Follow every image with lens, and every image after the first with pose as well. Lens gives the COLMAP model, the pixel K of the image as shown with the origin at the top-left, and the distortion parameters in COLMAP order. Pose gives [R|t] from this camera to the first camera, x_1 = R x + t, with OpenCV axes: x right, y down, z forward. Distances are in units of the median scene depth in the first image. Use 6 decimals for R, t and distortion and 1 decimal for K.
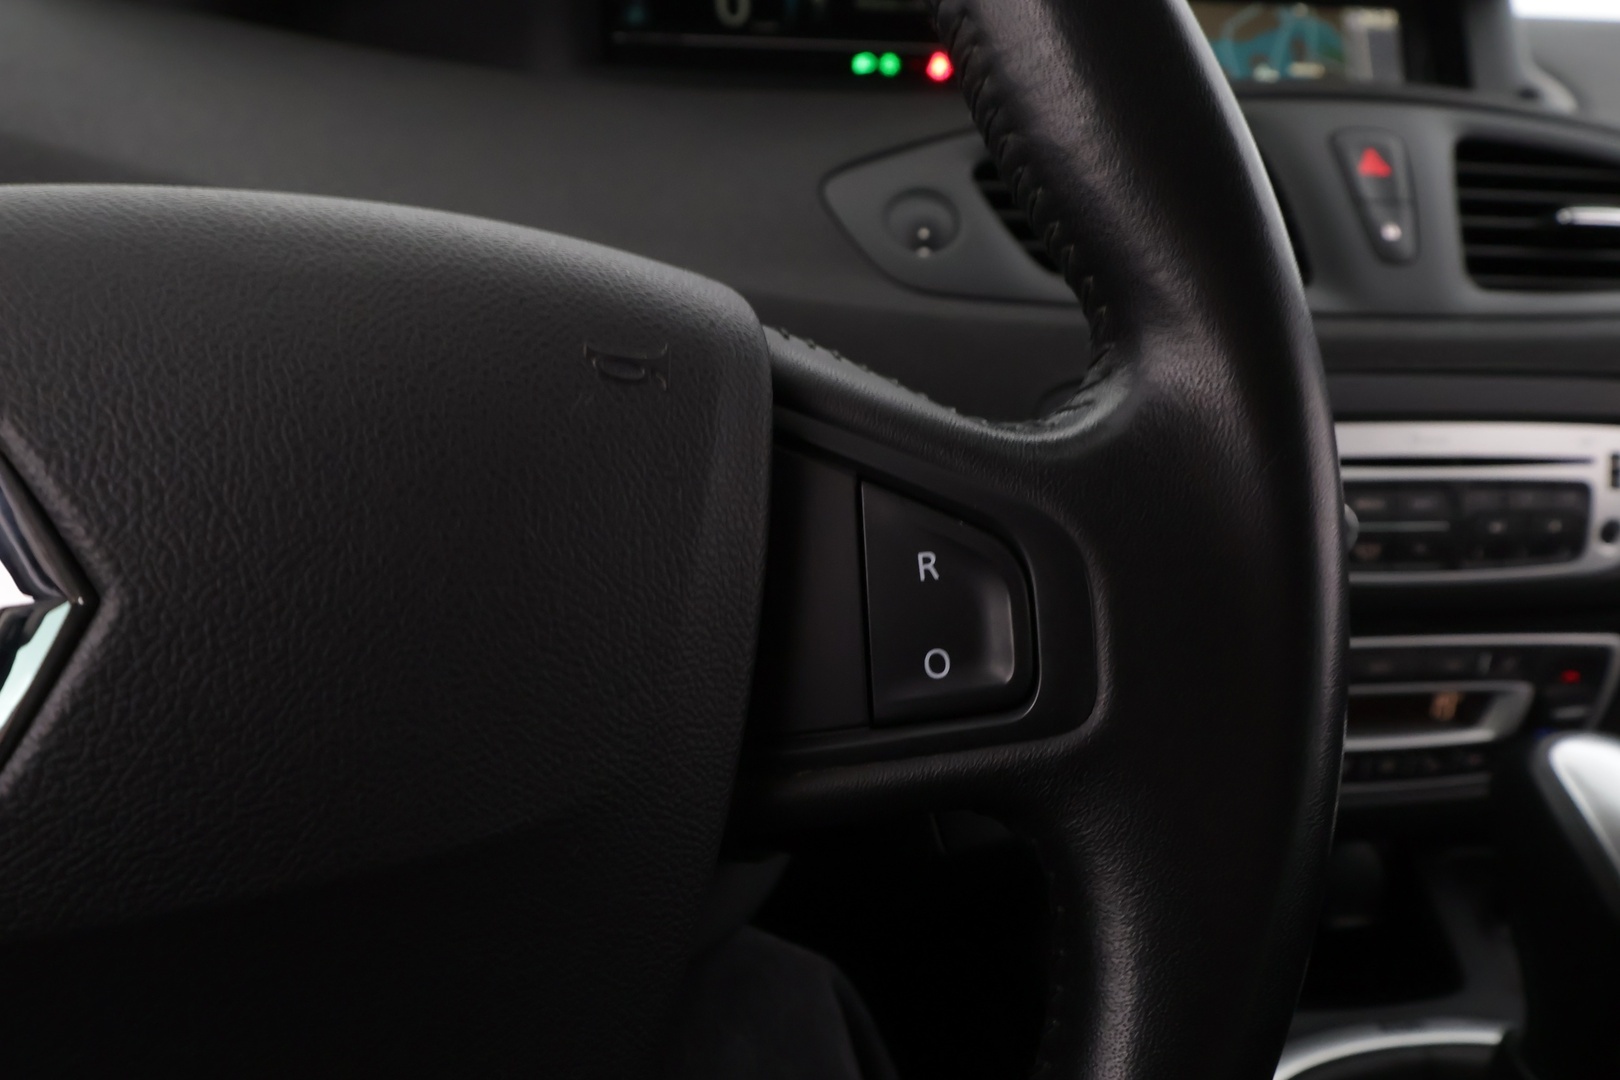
lens RADIAL K [[1249.4, 0, 810.0], [0, 1249.4, 540.0], [0, 0, 1]] dist [0.000347, -0.007640]
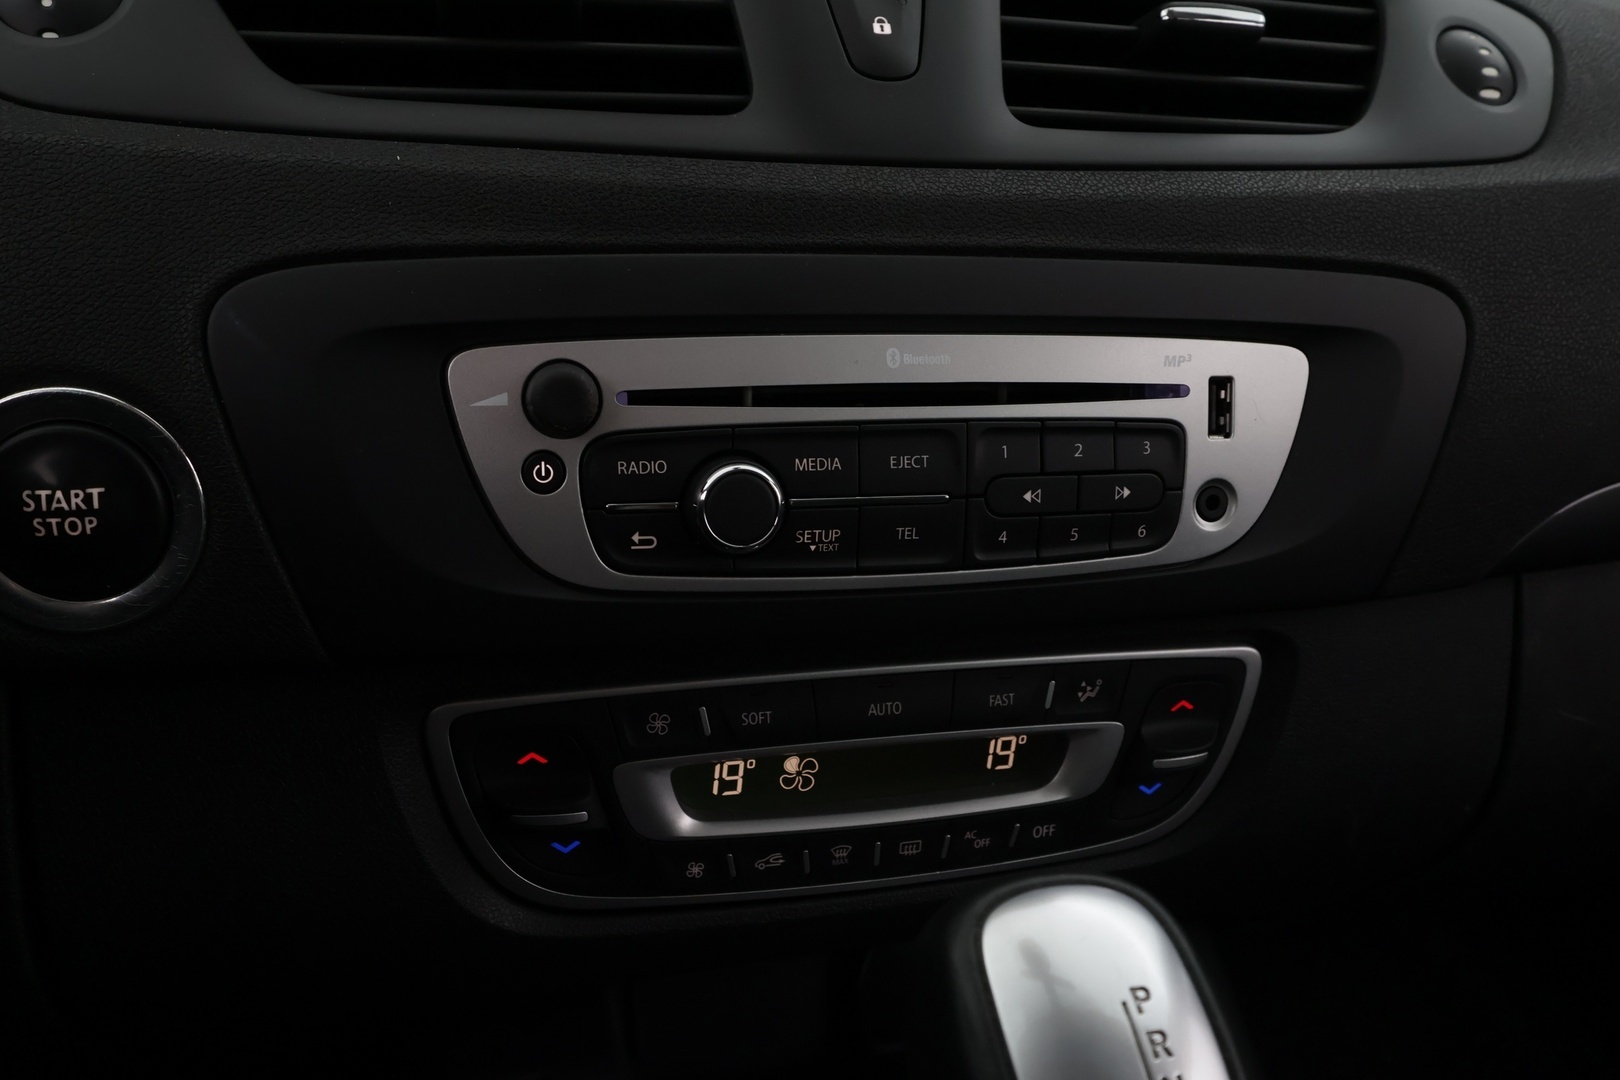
lens RADIAL K [[1249.4, 0, 810.0], [0, 1249.4, 540.0], [0, 0, 1]] dist [0.000347, -0.007640]
pose [[0.996161, -0.020038, 0.085216, 0.383873], [0.015670, 0.998544, 0.051615, -0.022730], [-0.086126, -0.050082, 0.995025, 0.377064]]
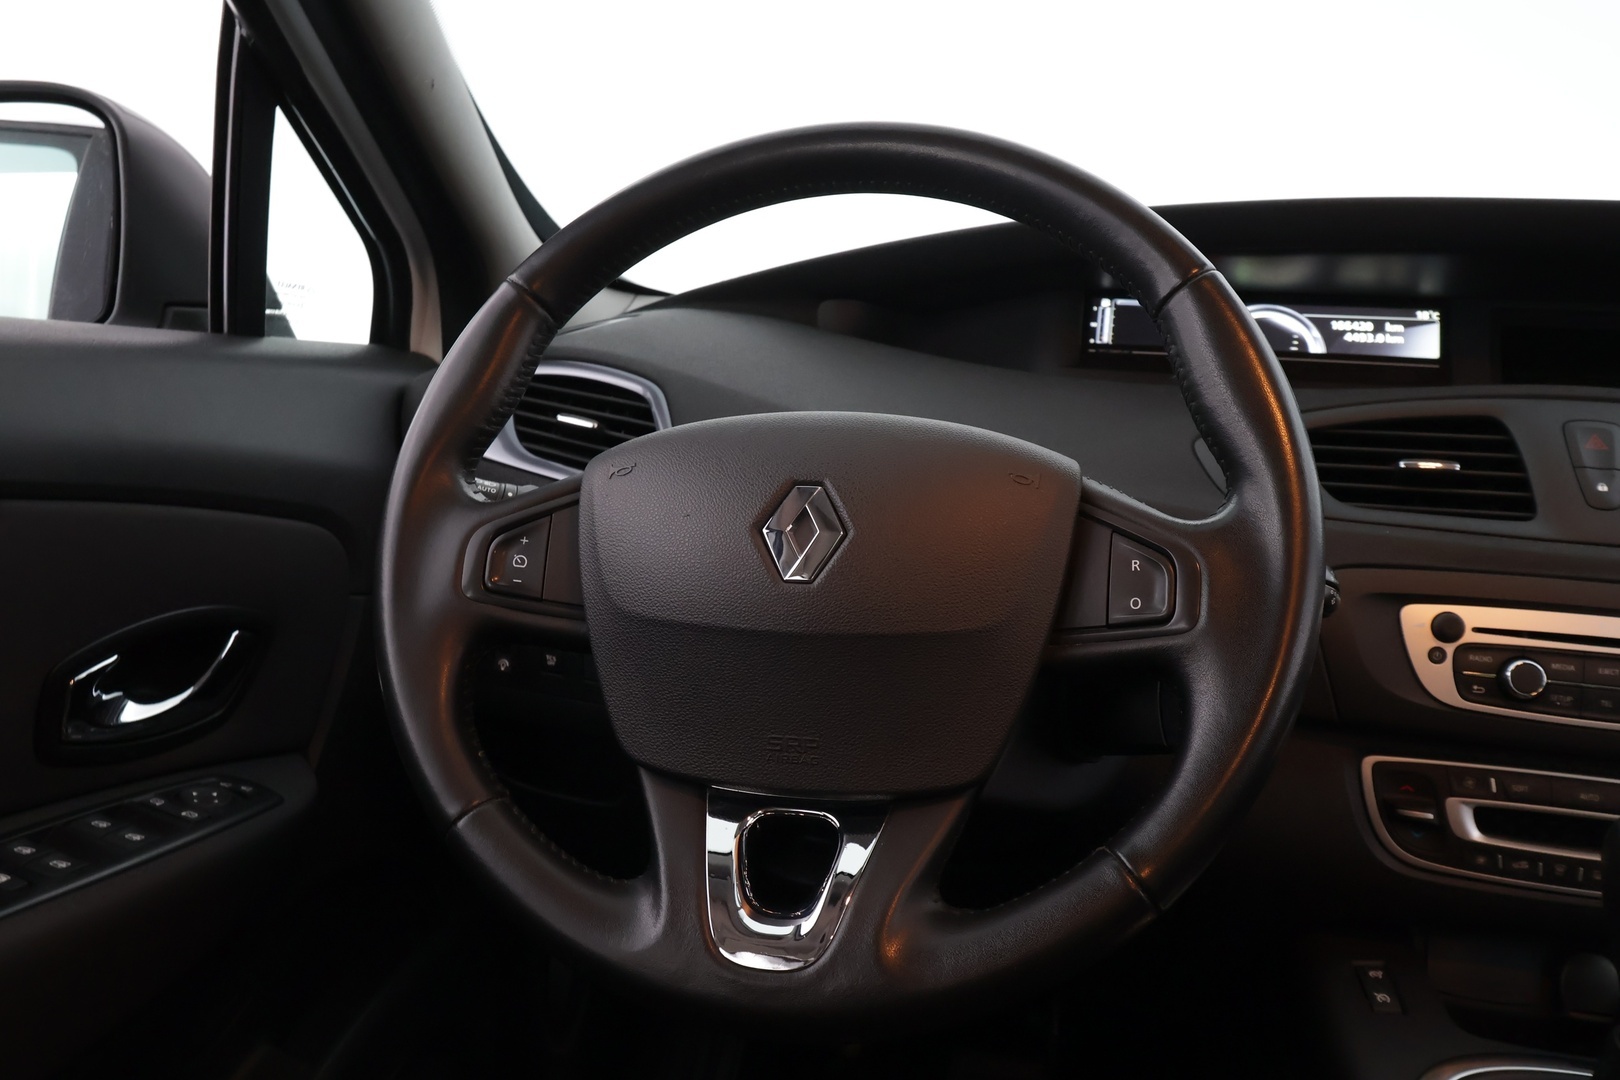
lens RADIAL K [[1249.4, 0, 810.0], [0, 1249.4, 540.0], [0, 0, 1]] dist [0.000347, -0.007640]
pose [[0.922731, 0.062777, -0.380298, 0.182798], [-0.145632, 0.970295, -0.193183, 0.228680], [0.356873, 0.233640, 0.904463, -0.629596]]
